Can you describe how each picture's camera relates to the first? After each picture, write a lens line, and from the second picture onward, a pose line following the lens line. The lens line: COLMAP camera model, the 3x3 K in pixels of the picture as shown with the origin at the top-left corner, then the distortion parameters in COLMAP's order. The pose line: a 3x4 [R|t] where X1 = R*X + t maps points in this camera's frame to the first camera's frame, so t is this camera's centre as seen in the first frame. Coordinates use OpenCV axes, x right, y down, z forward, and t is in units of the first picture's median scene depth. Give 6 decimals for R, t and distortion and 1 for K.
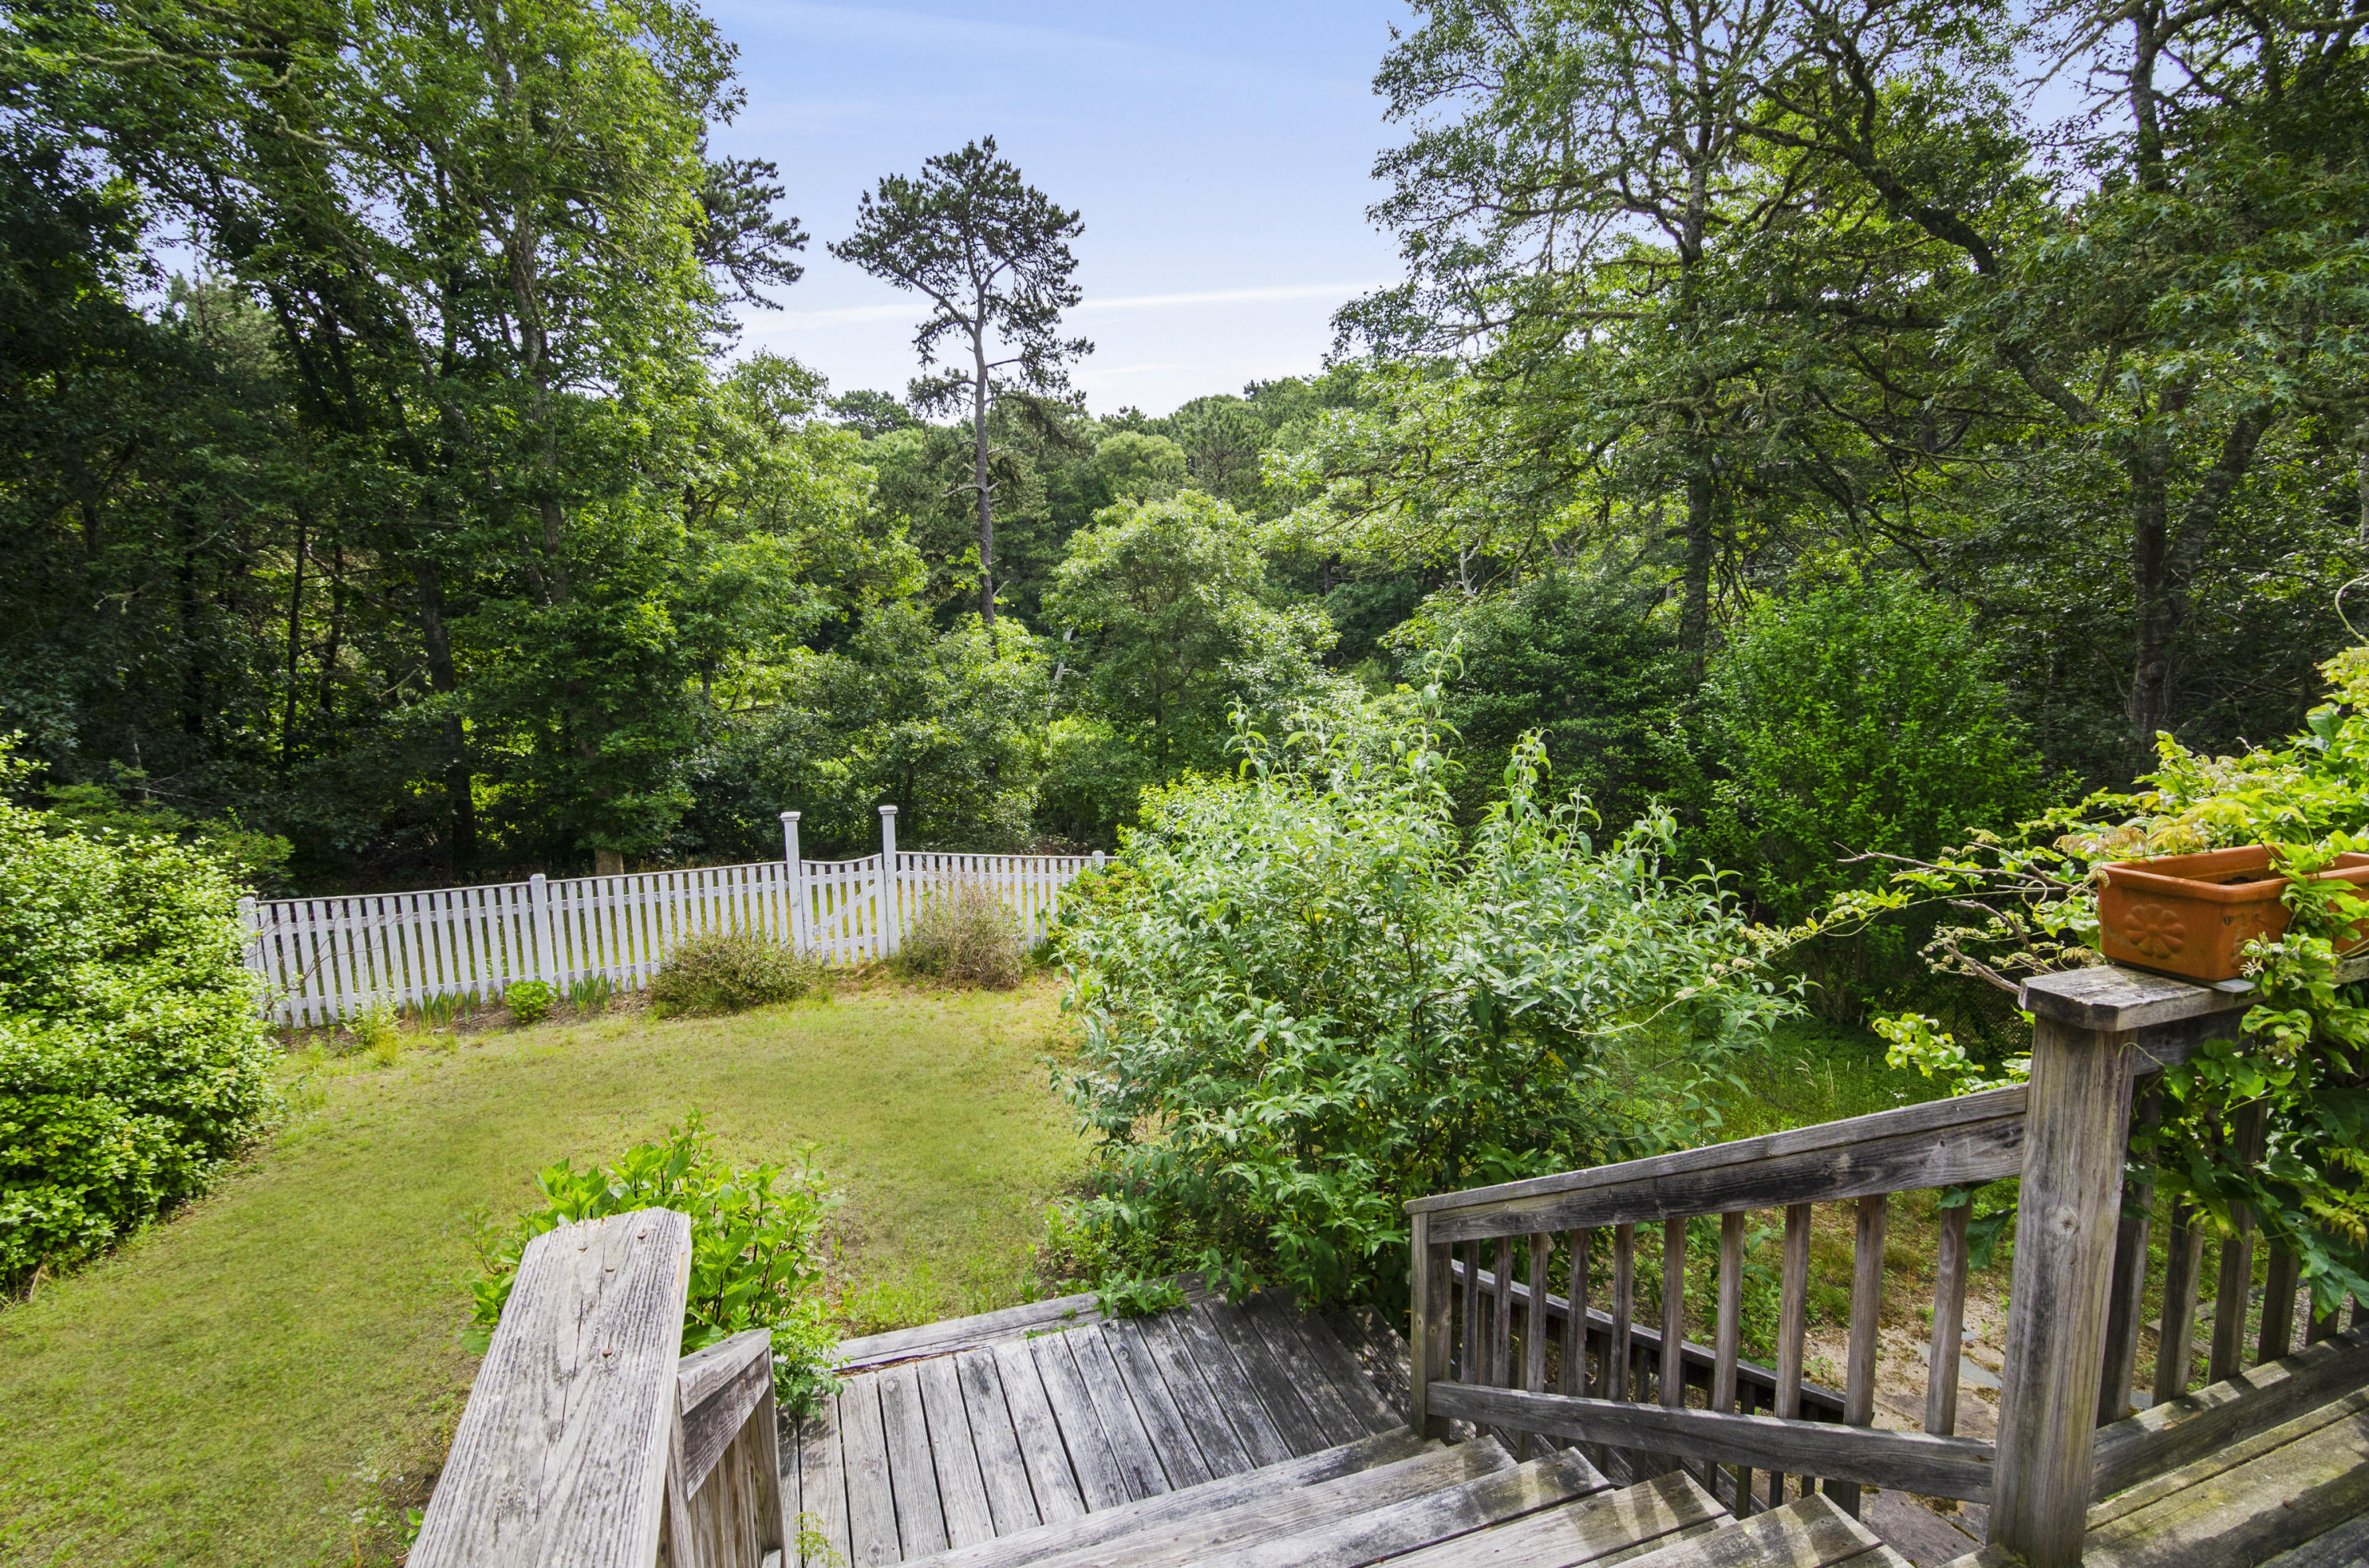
lens RADIAL K [[1152.3, 0, 1184.5], [0, 1152.3, 784.0], [0, 0, 1]] dist [-0.021892, -0.000900]
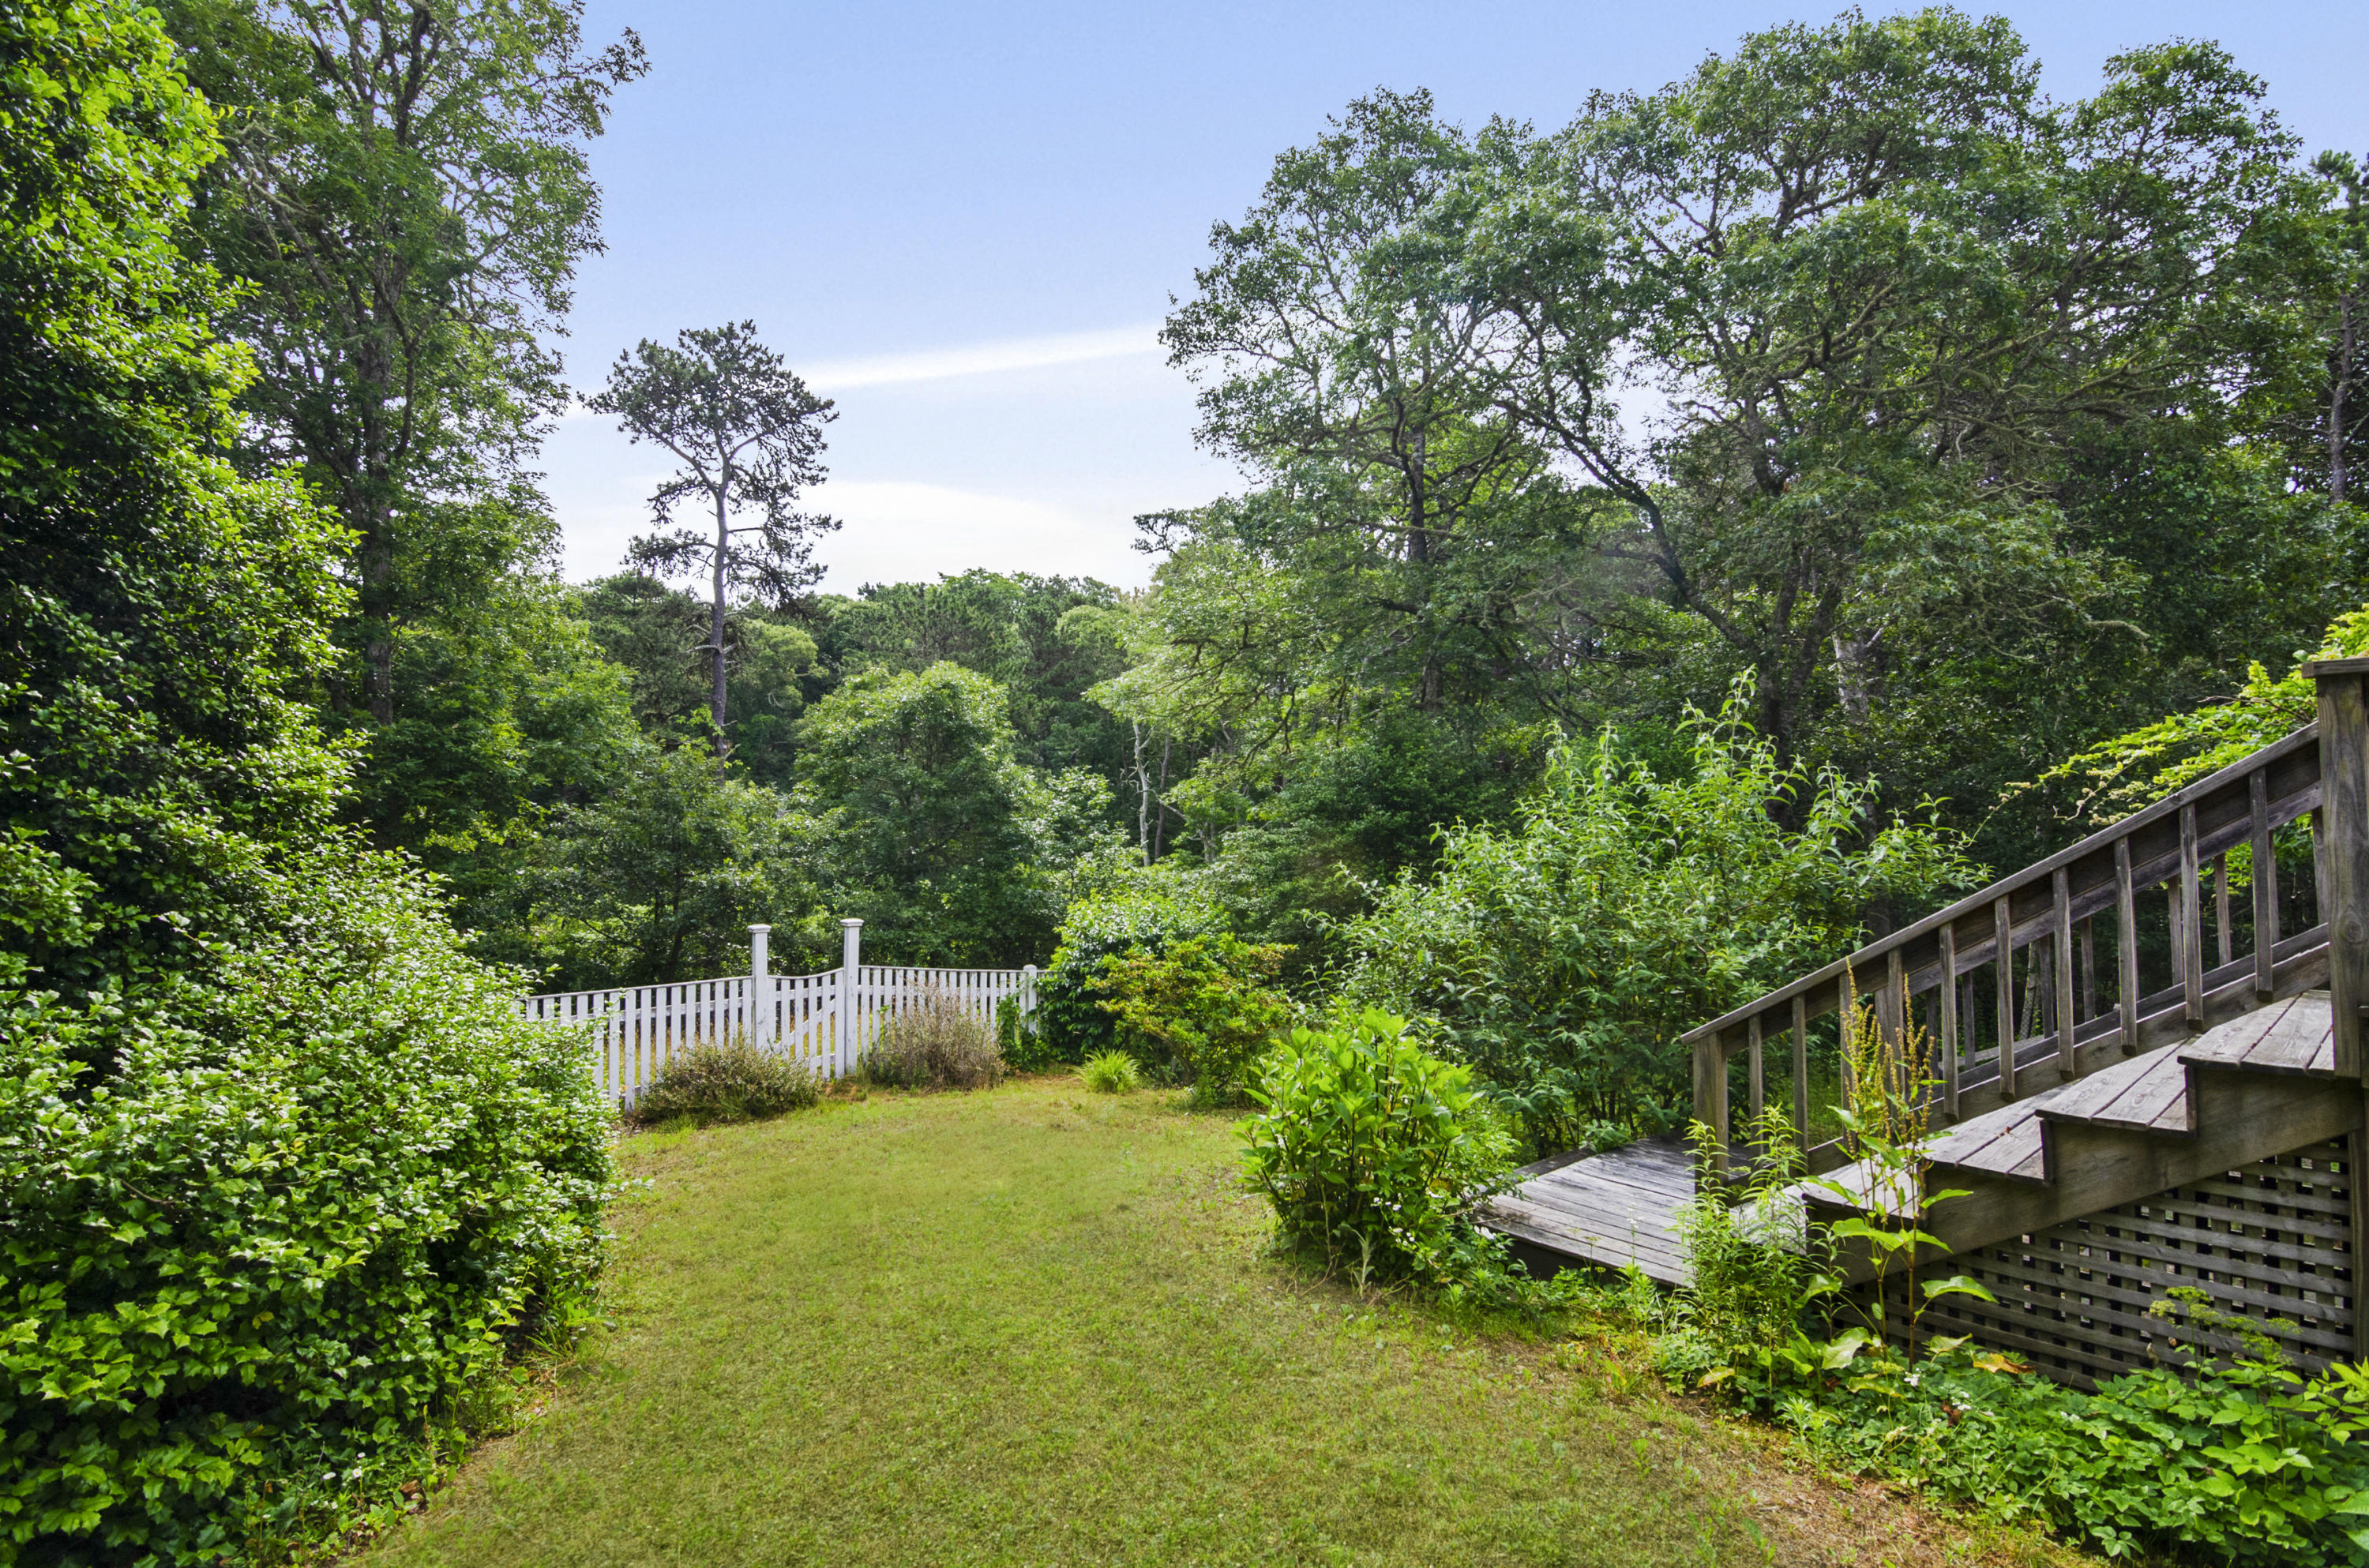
lens RADIAL K [[1152.3, 0, 1184.5], [0, 1152.3, 784.0], [0, 0, 1]] dist [-0.021892, -0.000900]
pose [[0.927658, 0.022860, 0.372732, -0.177607], [0.044218, 0.984379, -0.170422, 0.042153], [-0.370805, 0.174575, 0.912155, -0.021354]]
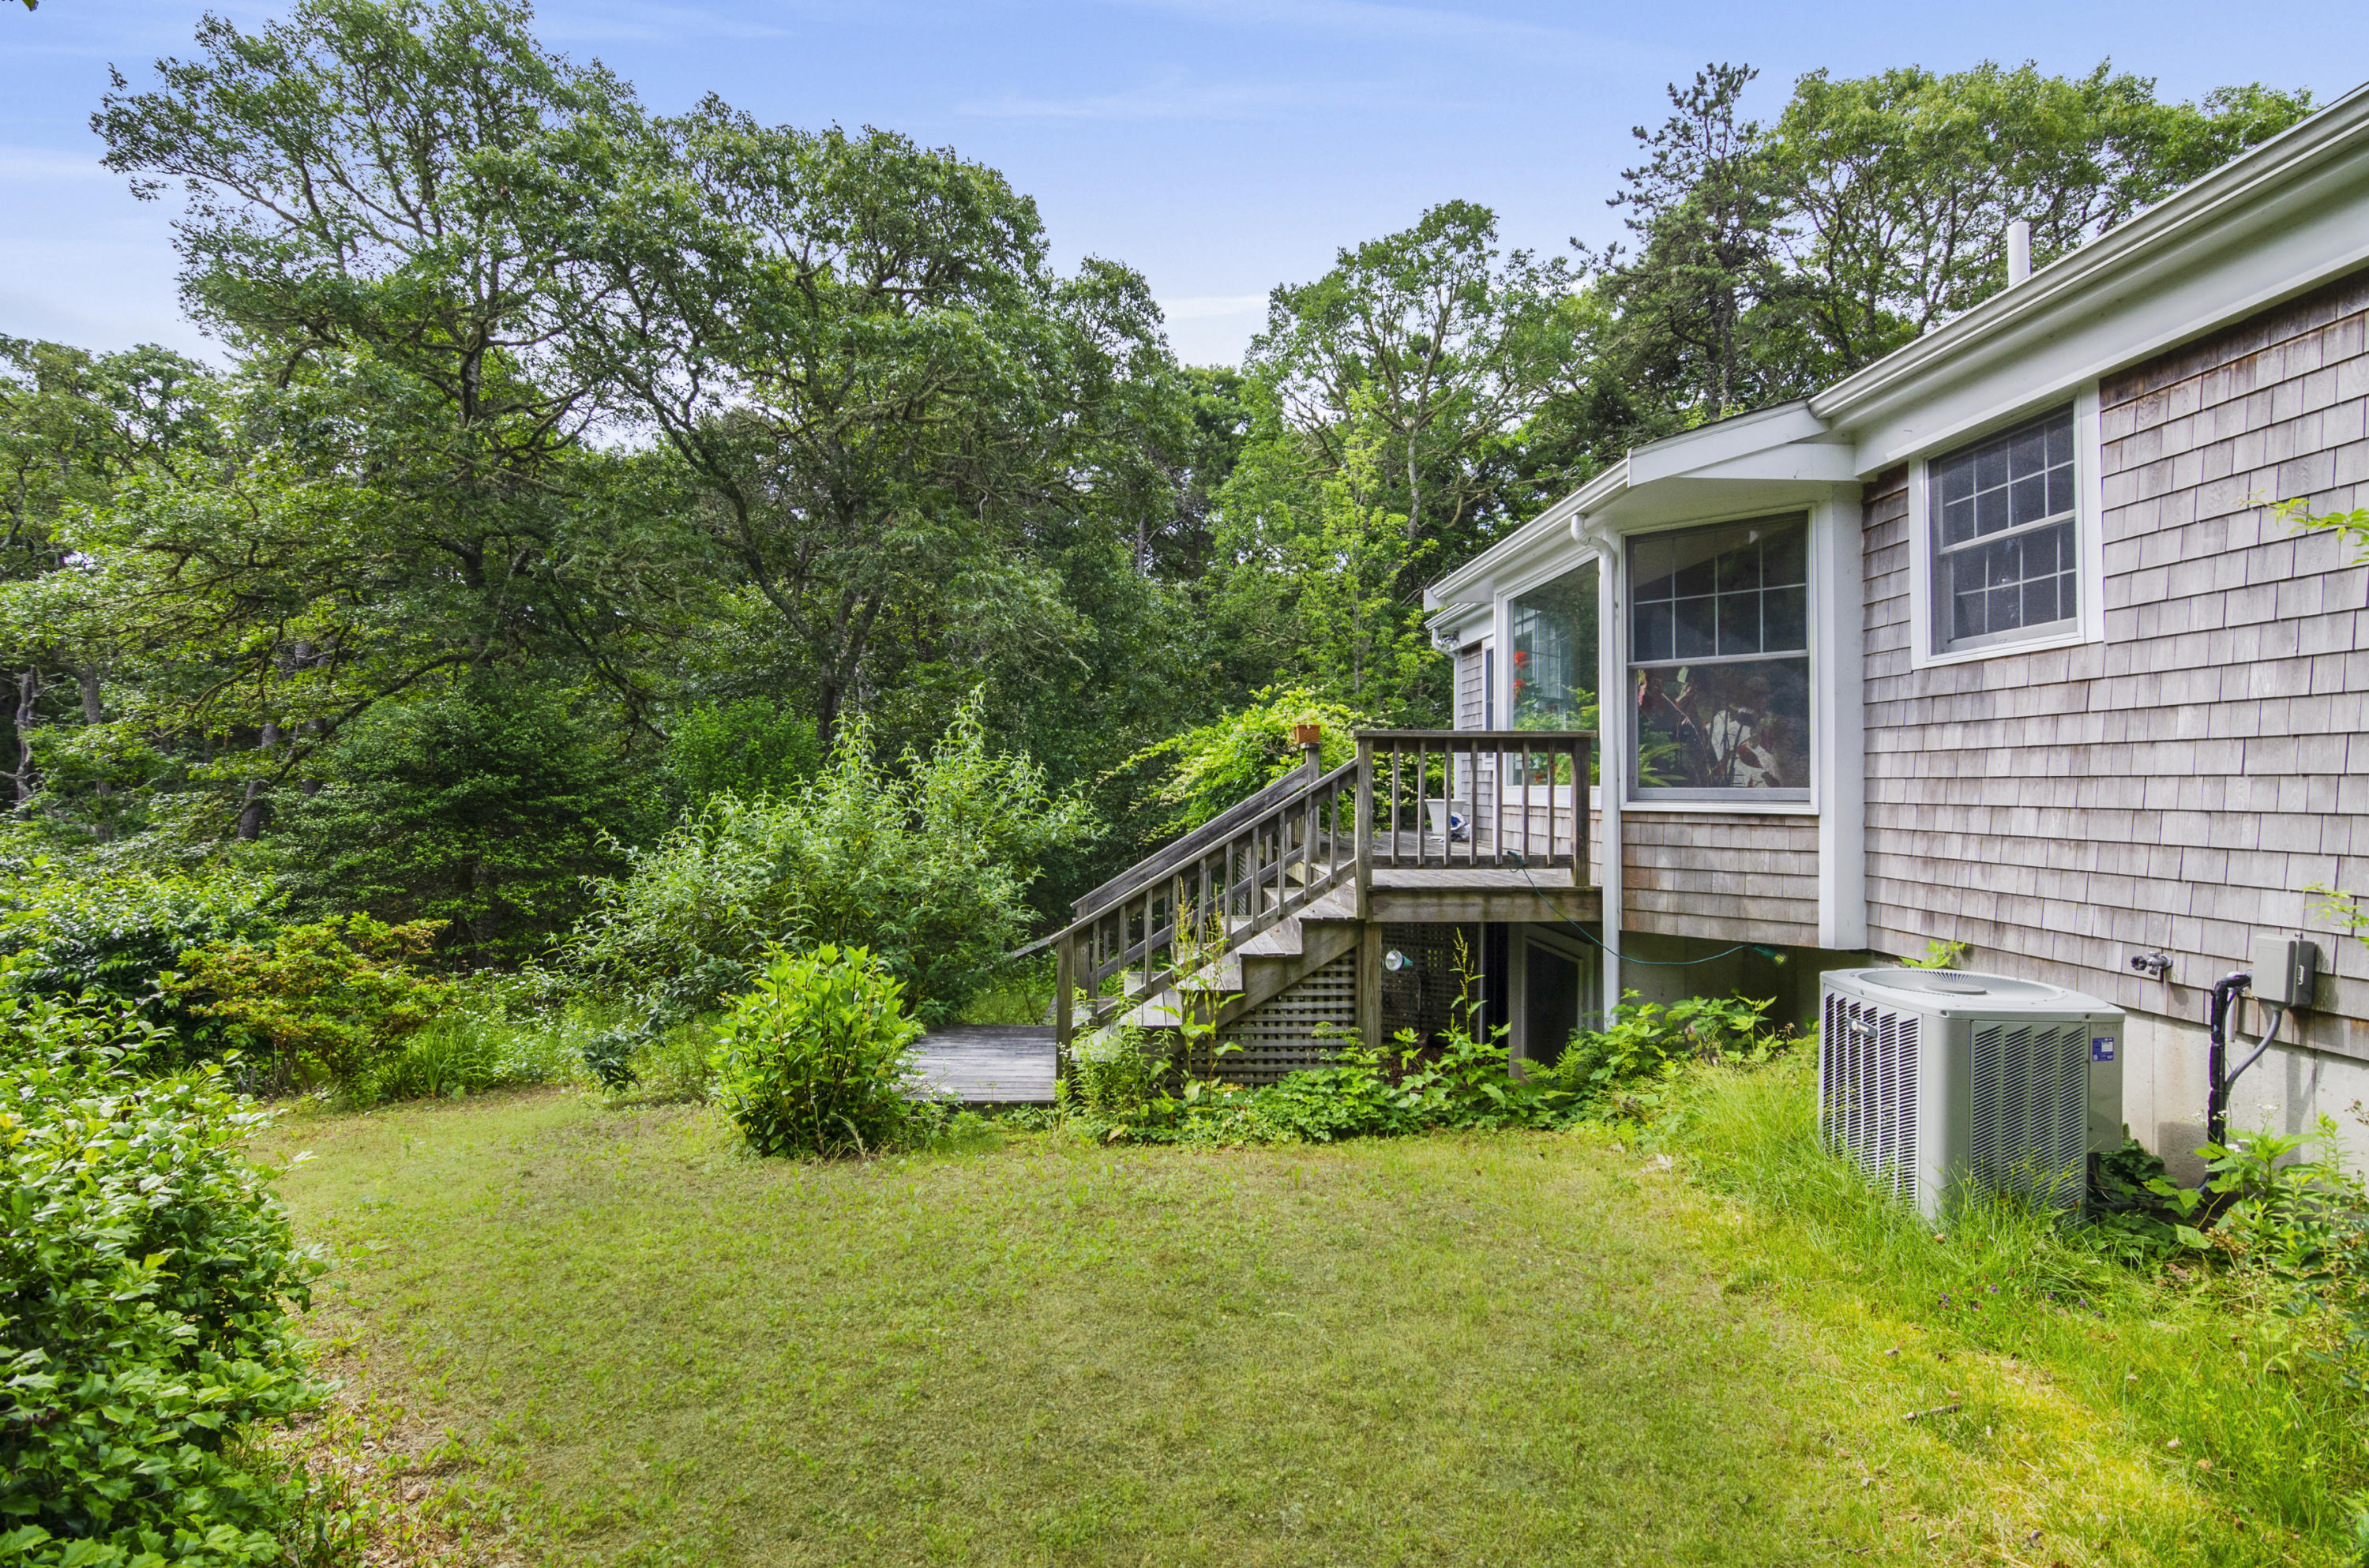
lens RADIAL K [[1168.9, 0, 1193.8], [0, 1168.9, 770.9], [0, 0, 1]] dist [-0.012995, -0.000247]
pose [[0.278551, 0.036920, 0.959711, -0.309383], [0.120529, 0.990017, -0.073069, 0.038687], [-0.952828, 0.136027, 0.271320, 0.009872]]
